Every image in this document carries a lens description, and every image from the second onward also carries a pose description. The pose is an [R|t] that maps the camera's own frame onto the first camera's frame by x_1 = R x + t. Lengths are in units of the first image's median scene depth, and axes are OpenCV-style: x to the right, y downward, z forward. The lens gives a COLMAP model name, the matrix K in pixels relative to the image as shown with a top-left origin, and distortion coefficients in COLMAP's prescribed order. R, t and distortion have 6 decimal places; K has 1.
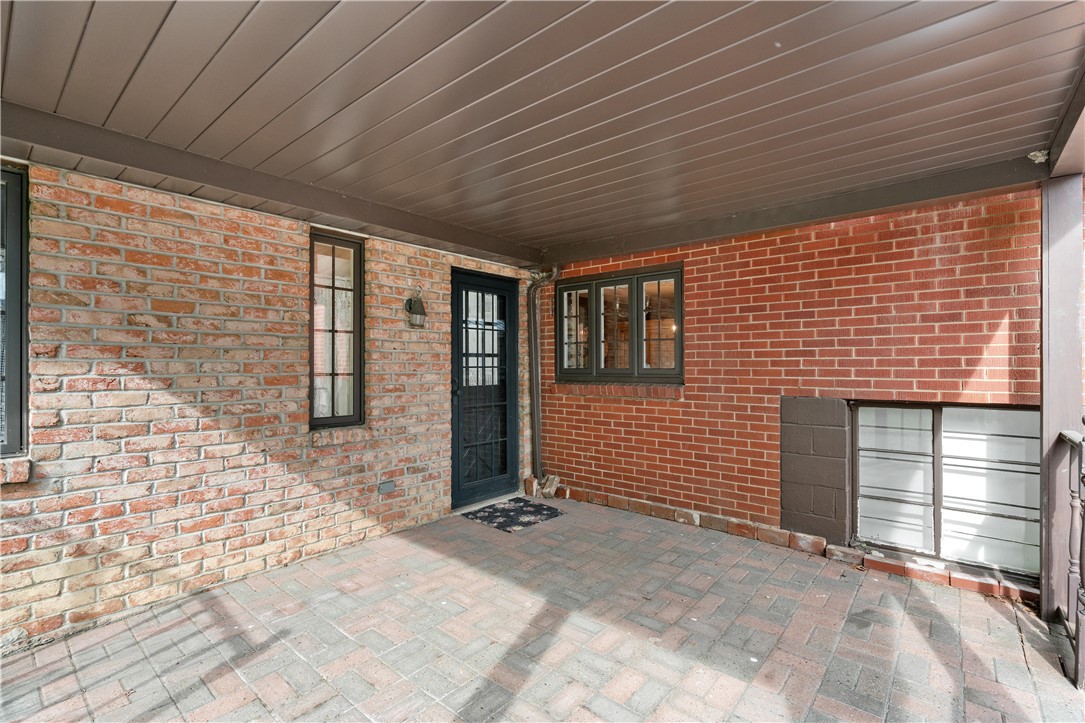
lens RADIAL K [[494.1, 0, 532.7], [0, 494.1, 366.6], [0, 0, 1]] dist [0.004767, 0.001780]
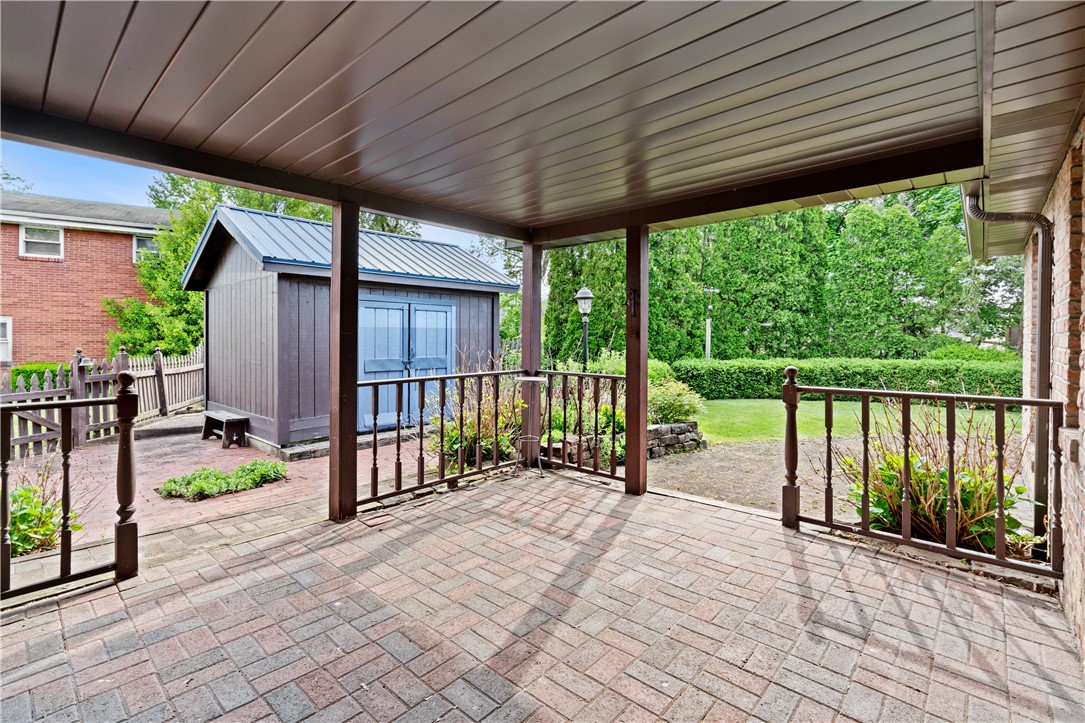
lens RADIAL K [[494.1, 0, 532.5], [0, 494.1, 339.6], [0, 0, 1]] dist [0.004767, 0.001780]
pose [[-0.999835, -0.001373, 0.018102, -0.005207], [-0.001302, 0.999991, 0.003941, -0.002284], [-0.018108, 0.003917, -0.999828, 1.399410]]
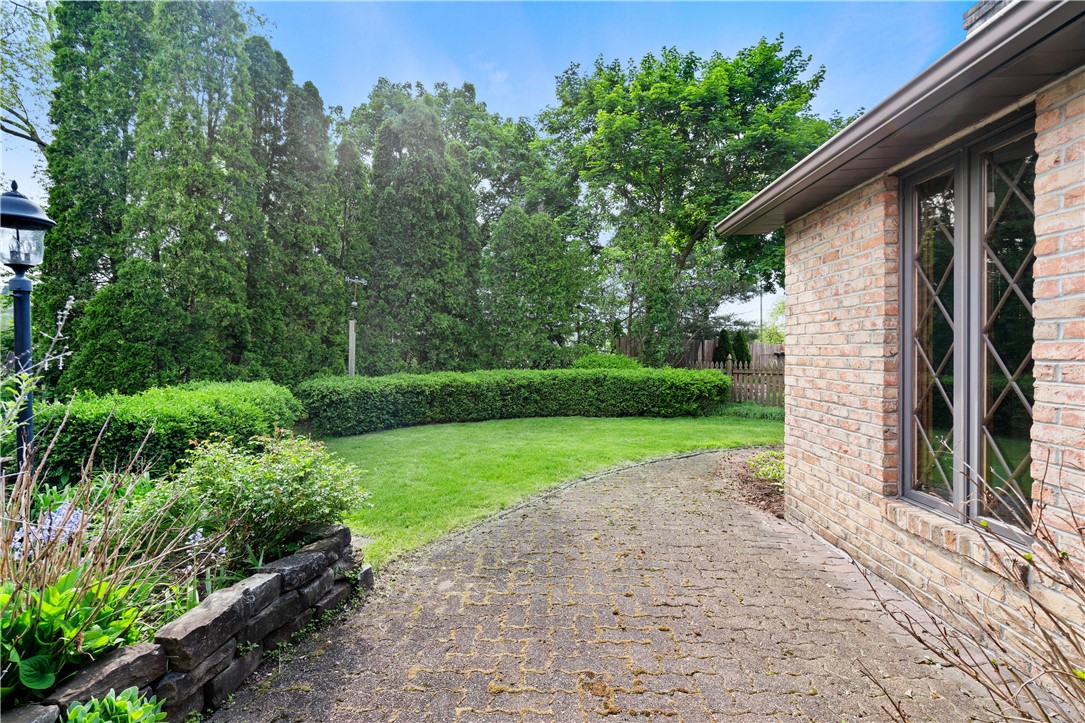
lens RADIAL K [[494.1, 0, 540.7], [0, 494.1, 352.6], [0, 0, 1]] dist [0.004767, 0.001780]
pose [[-0.761894, 0.003310, -0.647694, -0.331339], [0.001520, 0.999993, 0.003323, 0.025572], [0.647700, 0.001547, -0.761894, 0.259975]]
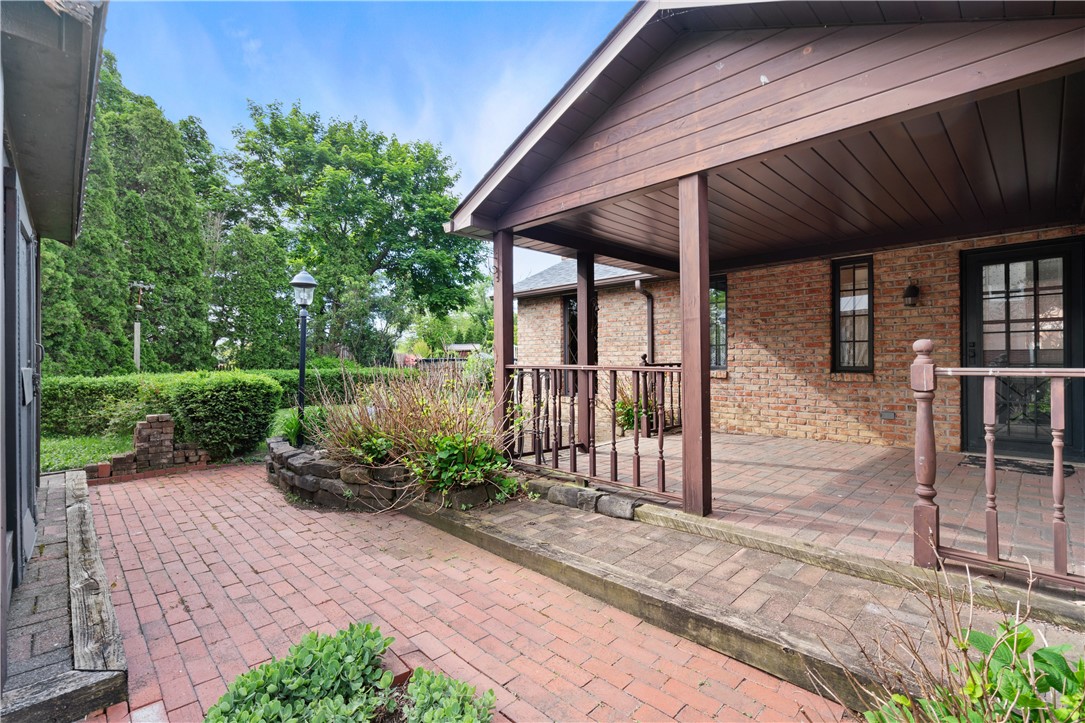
lens RADIAL K [[494.1, 0, 539.6], [0, 494.1, 360.6], [0, 0, 1]] dist [0.004767, 0.001780]
pose [[-0.075811, -0.001785, -0.997121, 1.545369], [0.001662, 0.999997, -0.001917, 0.094197], [0.997121, -0.001803, -0.075808, 0.068141]]
